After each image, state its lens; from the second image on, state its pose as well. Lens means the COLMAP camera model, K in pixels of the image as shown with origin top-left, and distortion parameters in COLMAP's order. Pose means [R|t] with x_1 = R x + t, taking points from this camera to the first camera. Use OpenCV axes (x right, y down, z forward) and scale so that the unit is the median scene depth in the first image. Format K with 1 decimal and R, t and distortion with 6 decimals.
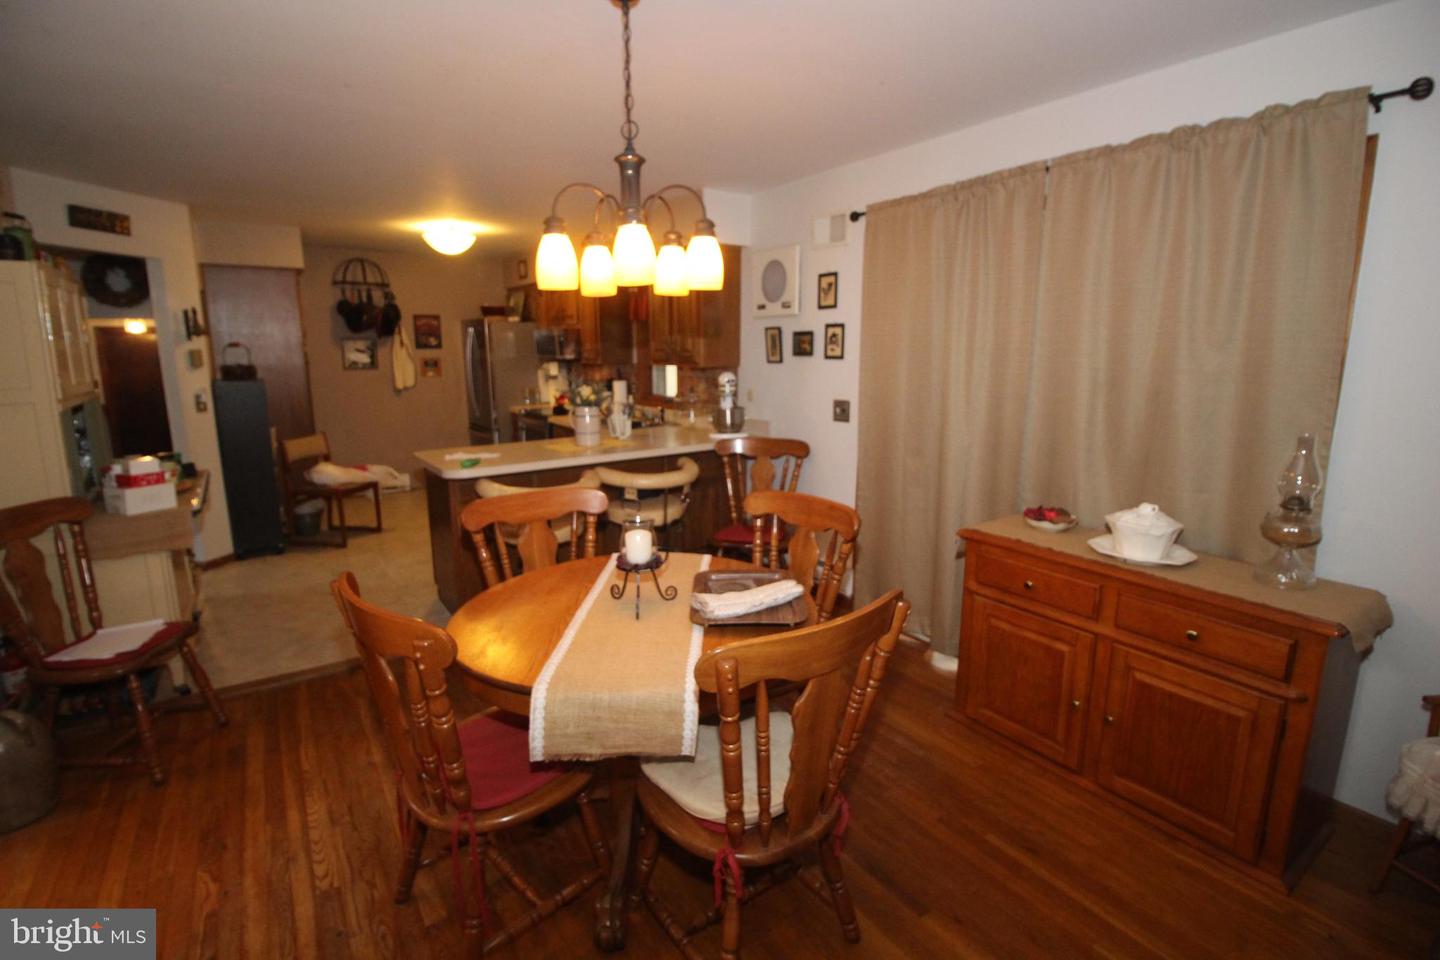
lens RADIAL K [[672.7, 0, 715.5], [0, 672.7, 474.8], [0, 0, 1]] dist [0.002567, -0.012058]
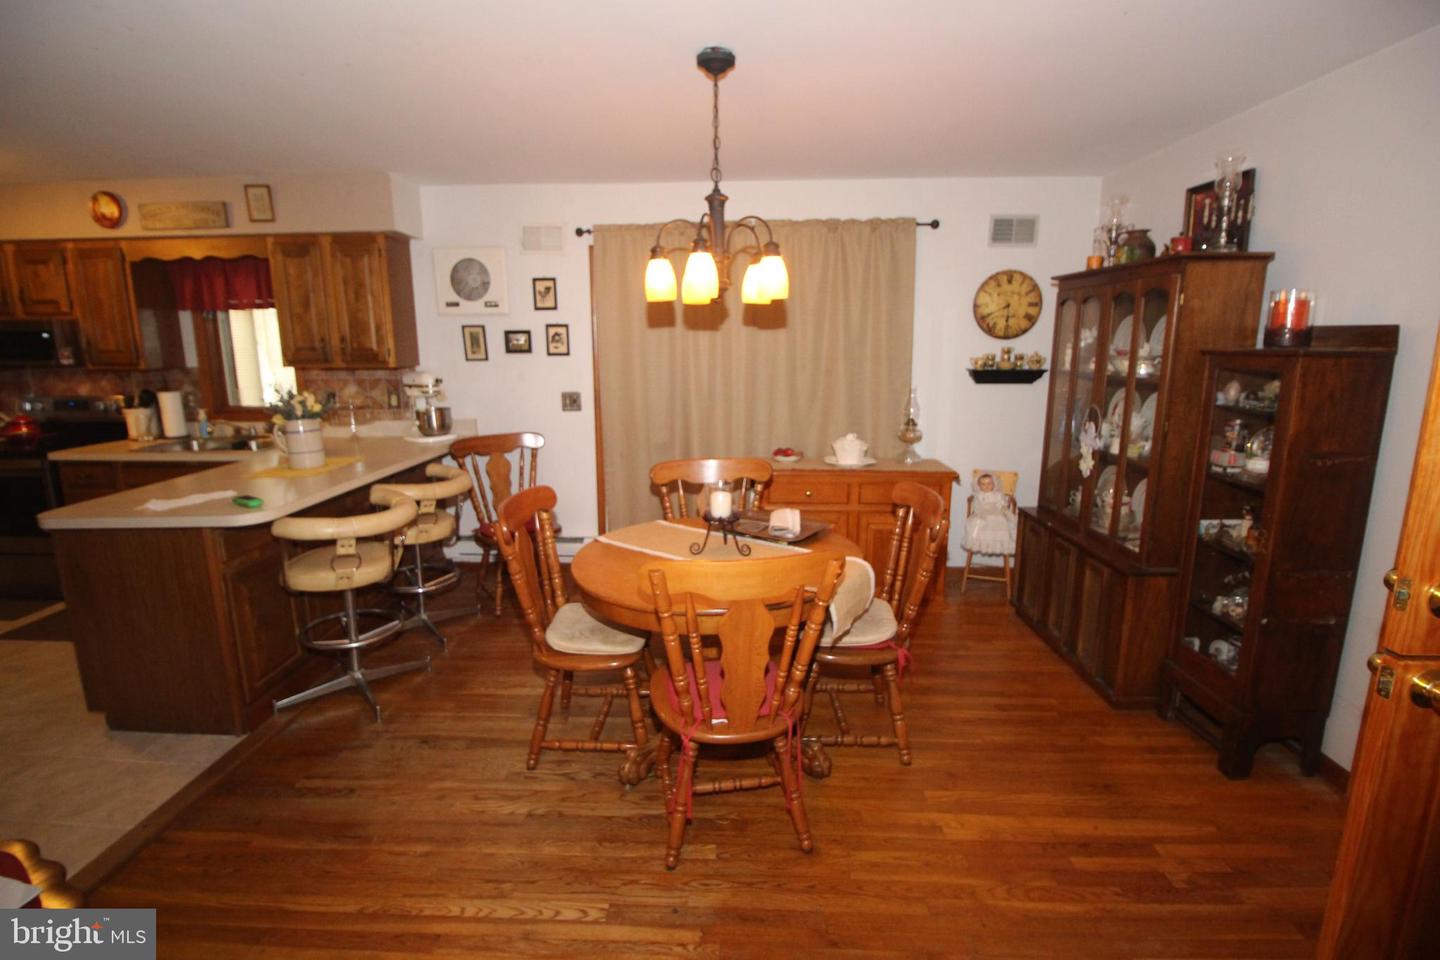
lens RADIAL K [[666.9, 0, 720.0], [0, 666.9, 480.0], [0, 0, 1]] dist [0.000193, -0.013501]
pose [[0.595256, -0.158839, 0.787681, -0.571517], [0.151088, 0.984908, 0.084433, -0.021846], [-0.789204, 0.068750, 0.610271, 0.127279]]
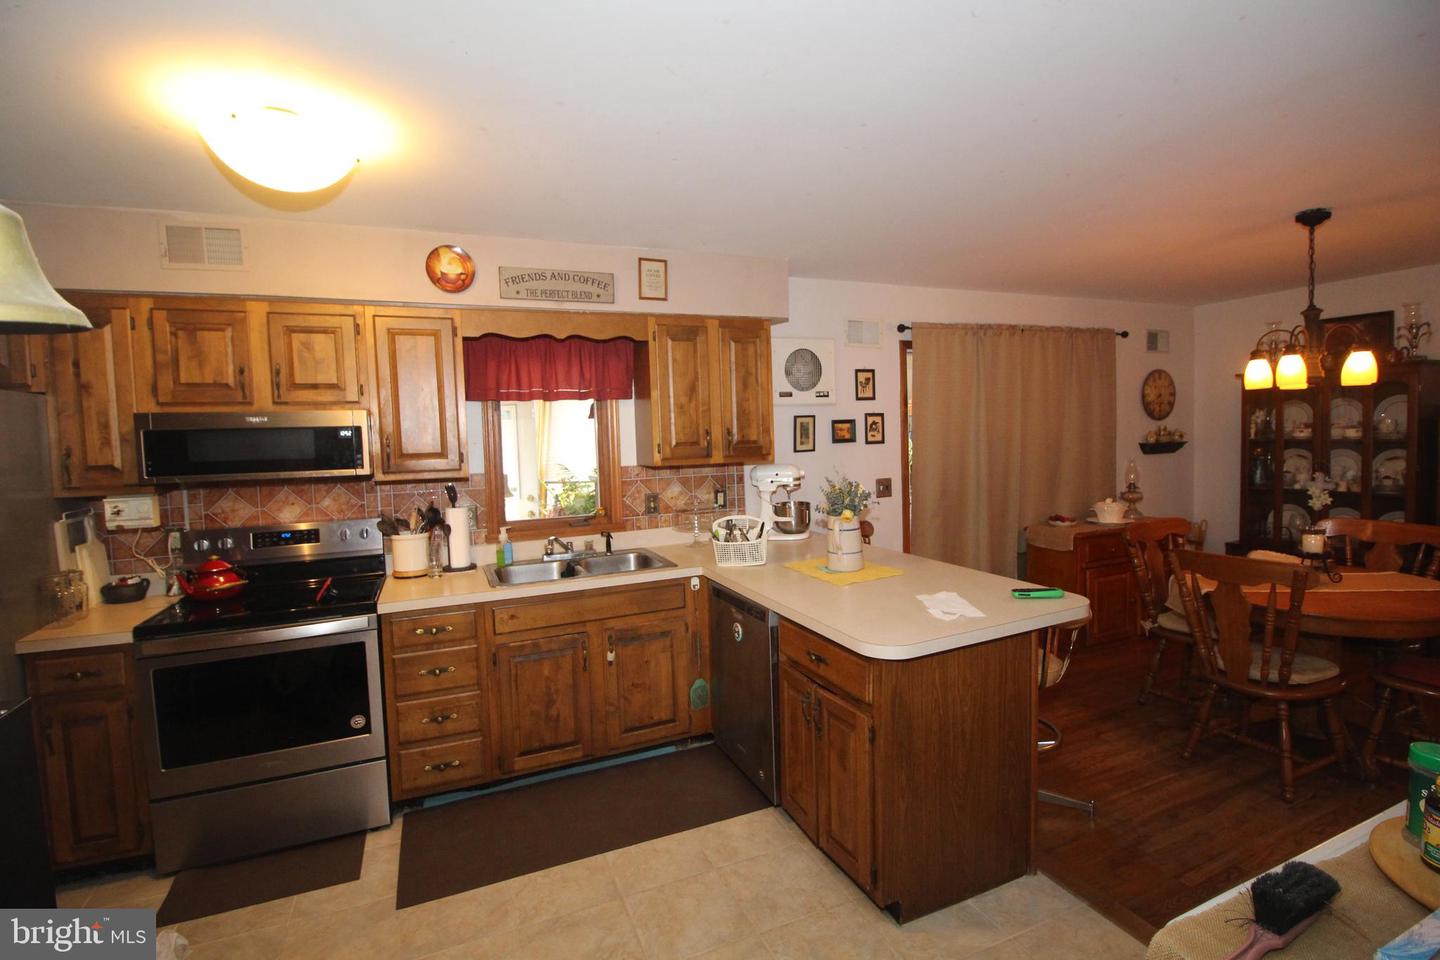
lens RADIAL K [[666.9, 0, 720.0], [0, 666.9, 480.0], [0, 0, 1]] dist [0.000193, -0.013501]
pose [[0.184658, -0.066298, 0.980564, -0.984509], [0.216460, 0.975966, 0.025224, -0.198126], [-0.958669, 0.207595, 0.194571, 1.048520]]
